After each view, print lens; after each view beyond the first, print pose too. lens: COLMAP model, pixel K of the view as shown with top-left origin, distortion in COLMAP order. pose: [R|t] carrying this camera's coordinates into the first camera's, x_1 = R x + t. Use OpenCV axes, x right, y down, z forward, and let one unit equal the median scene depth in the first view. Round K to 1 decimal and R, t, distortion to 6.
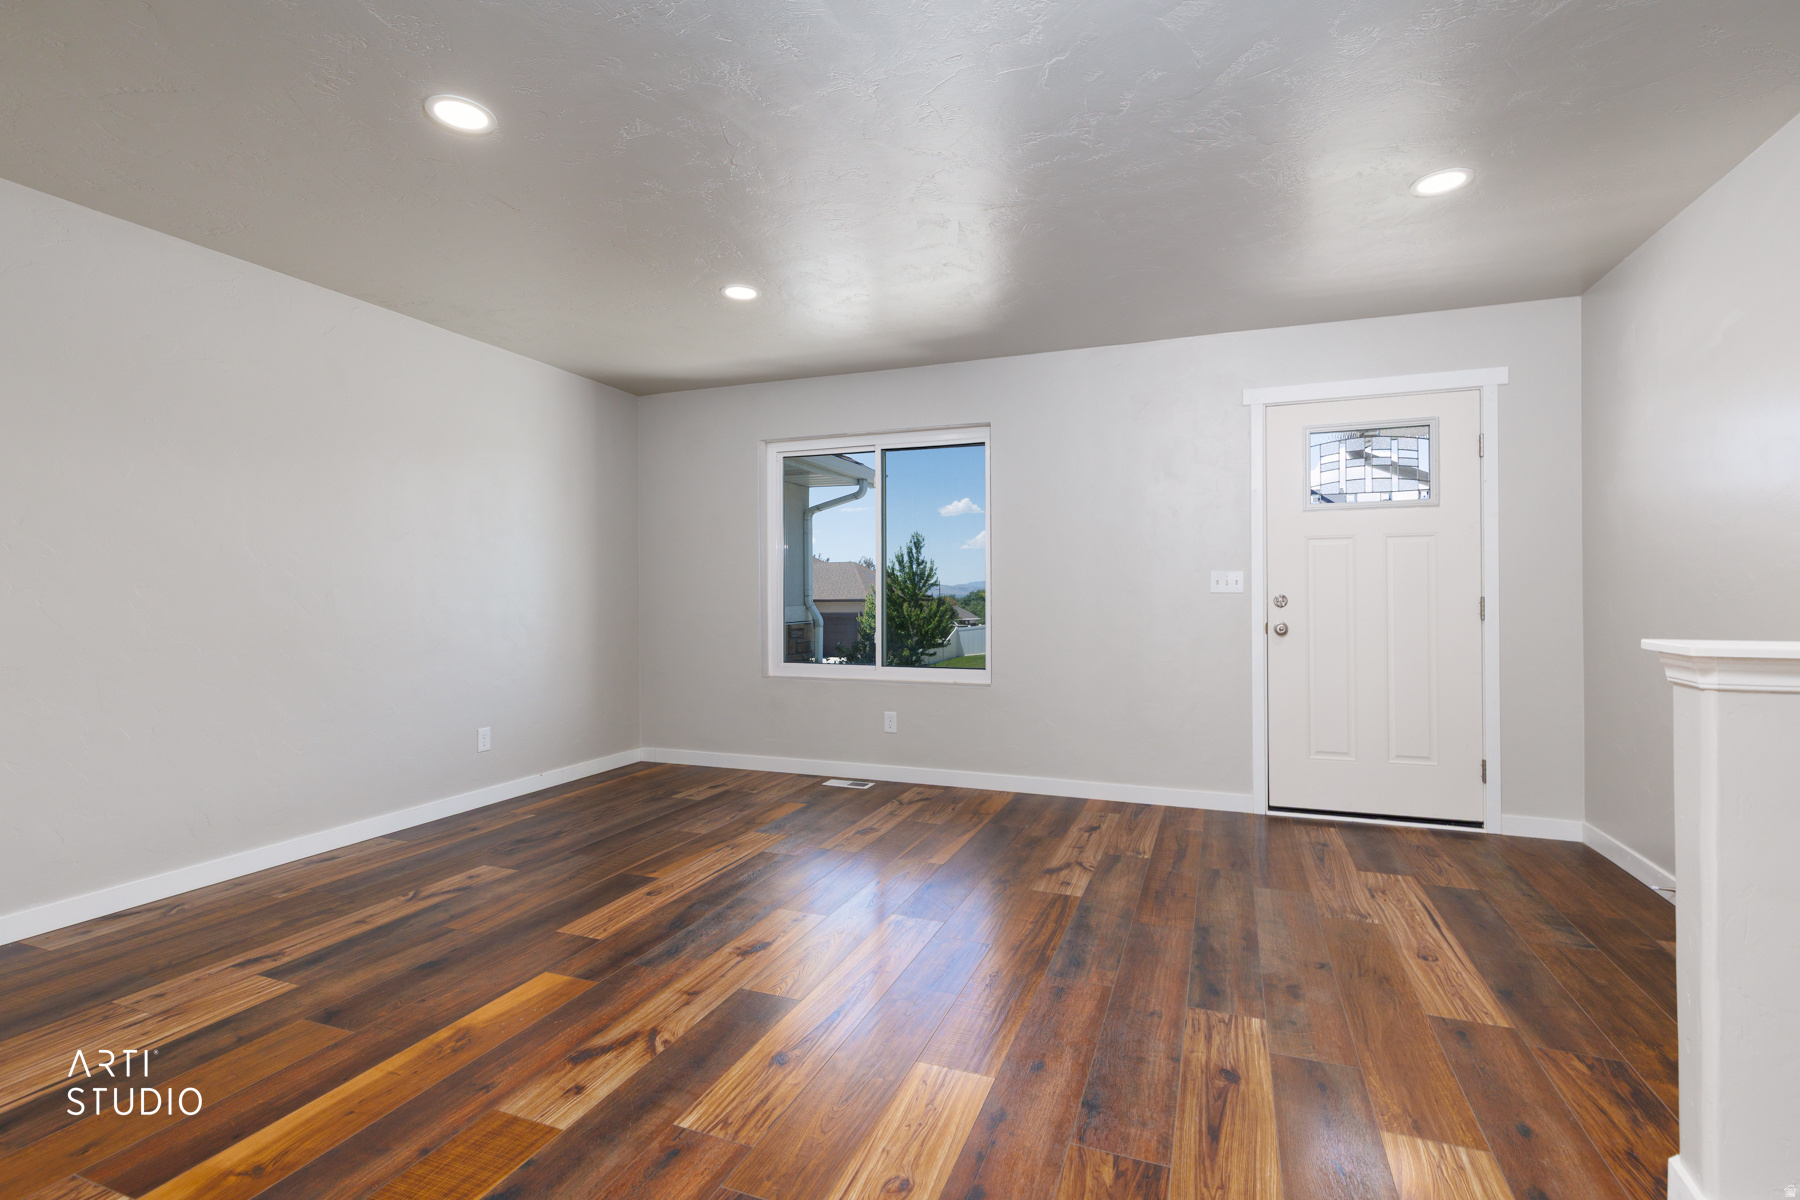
lens RADIAL K [[826.6, 0, 900.0], [0, 826.6, 600.0], [0, 0, 1]] dist [0.007118, -0.000188]
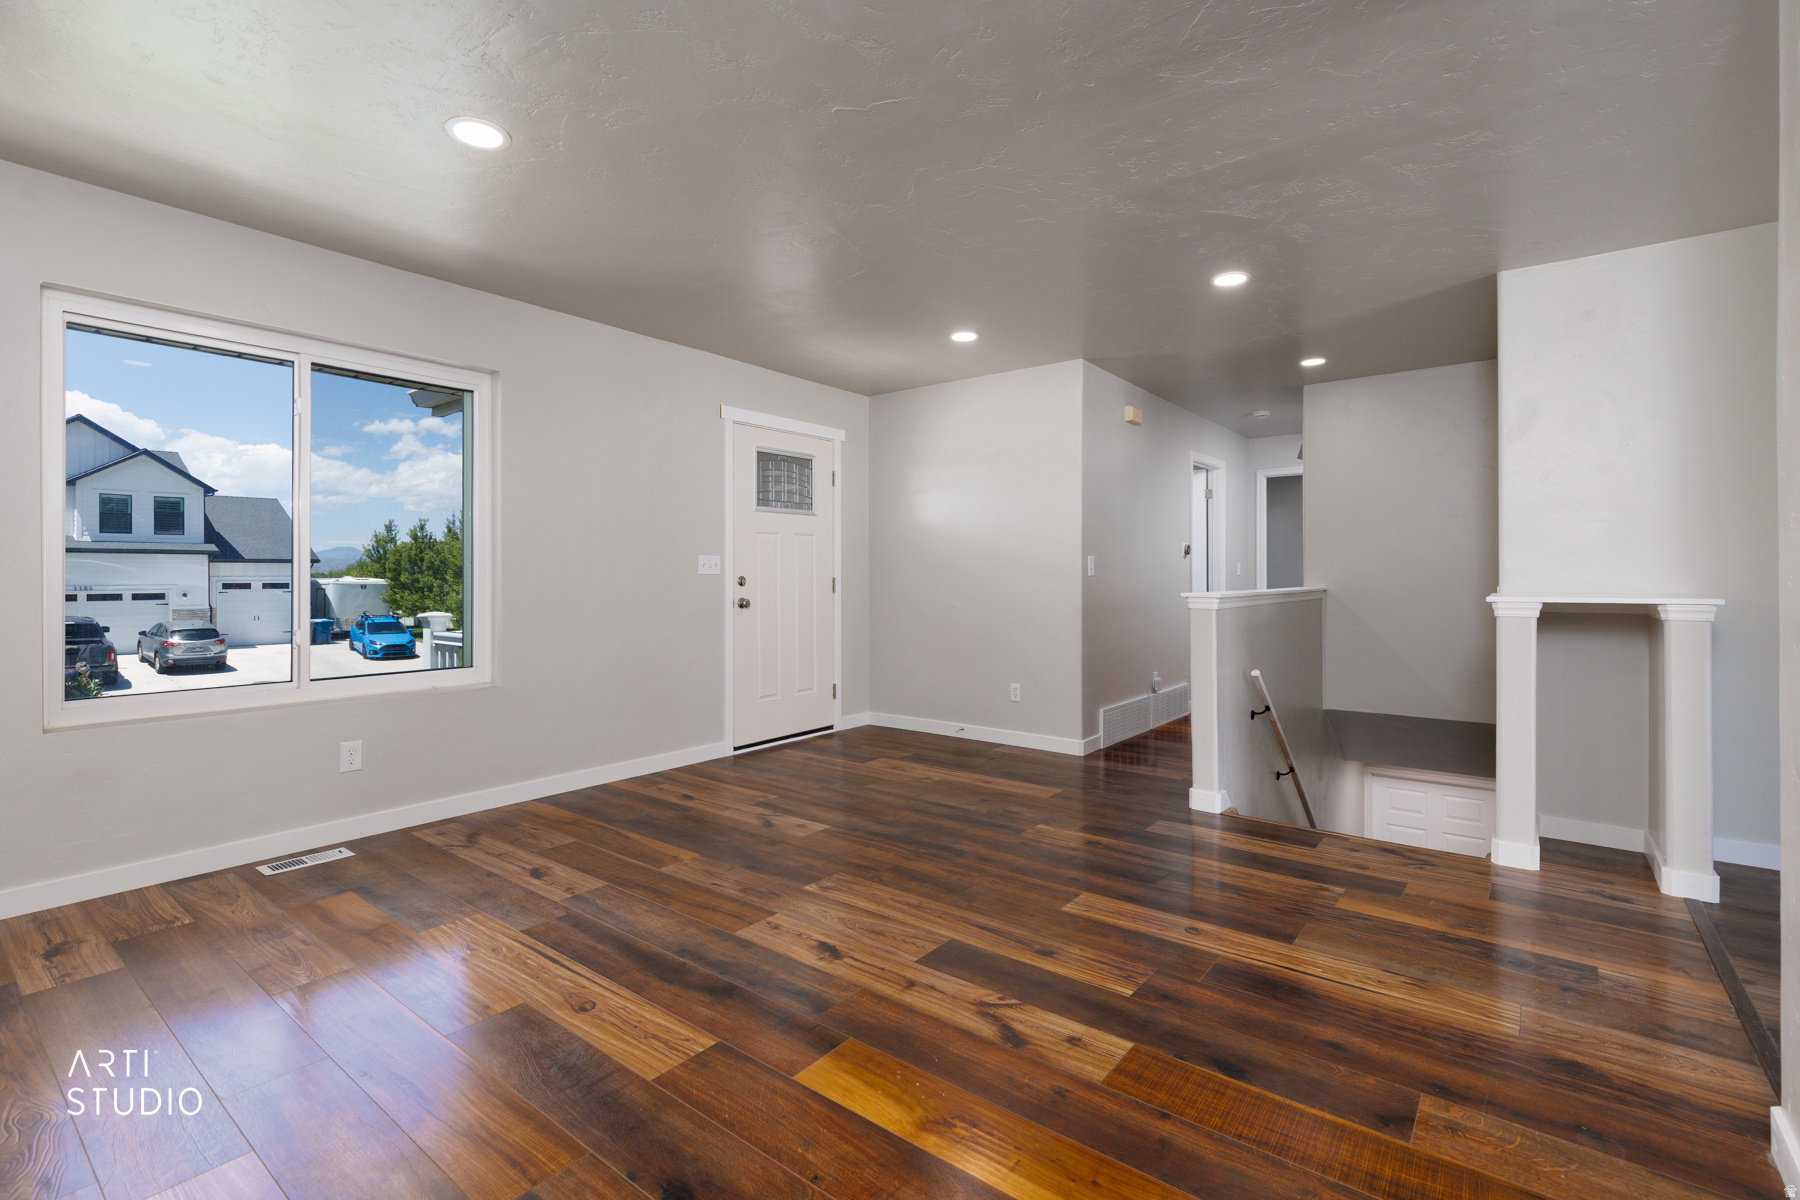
lens RADIAL K [[817.0, 0, 909.6], [0, 817.0, 591.1], [0, 0, 1]] dist [0.003087, -0.000079]
pose [[0.284876, -0.016825, 0.958417, -0.704979], [0.008432, 0.999851, 0.015046, -0.000284], [-0.958527, 0.003795, 0.284975, 0.441130]]
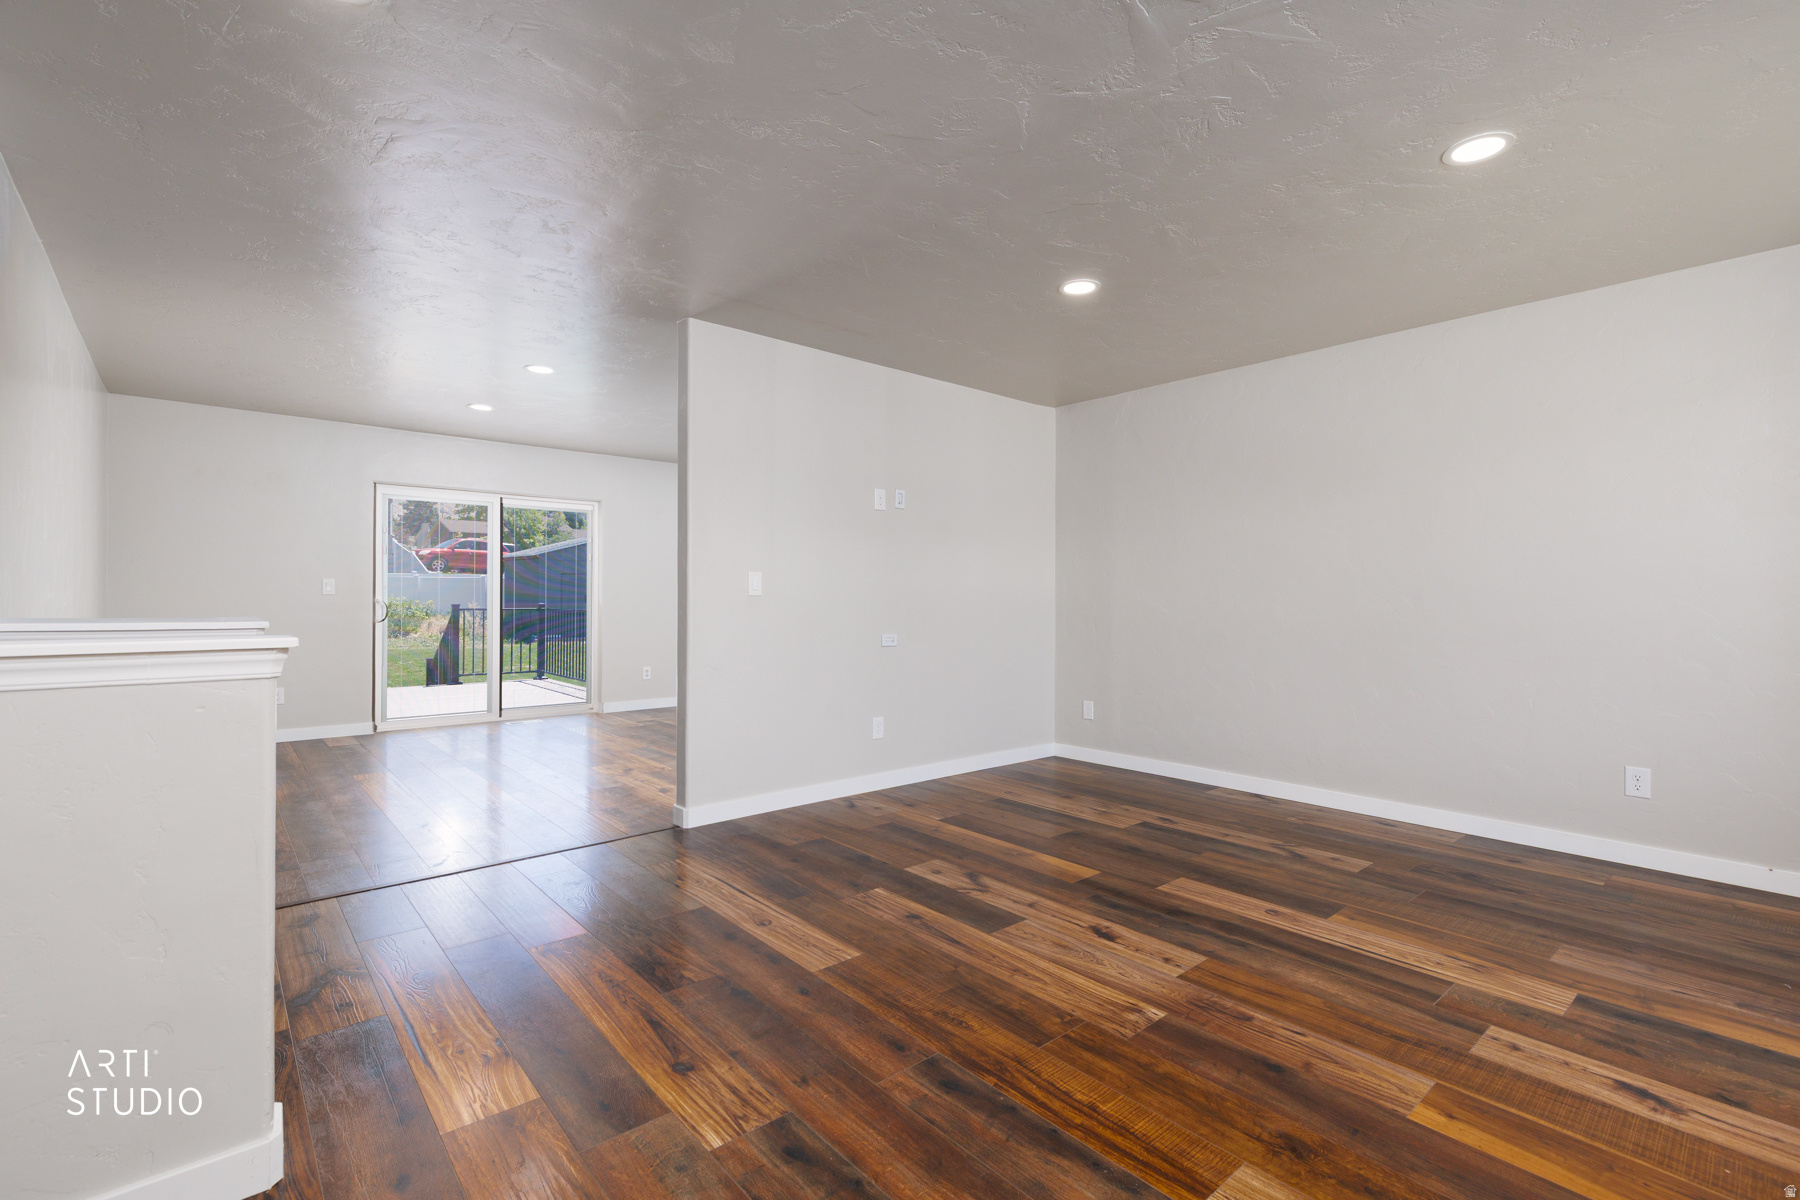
lens RADIAL K [[805.1, 0, 912.1], [0, 805.1, 595.7], [0, 0, 1]] dist [0.002915, 0.000288]
pose [[-0.459538, -0.002412, -0.888155, 0.576897], [-0.009895, 0.999948, 0.002404, -0.004810], [0.888103, 0.009893, -0.459538, 0.853879]]
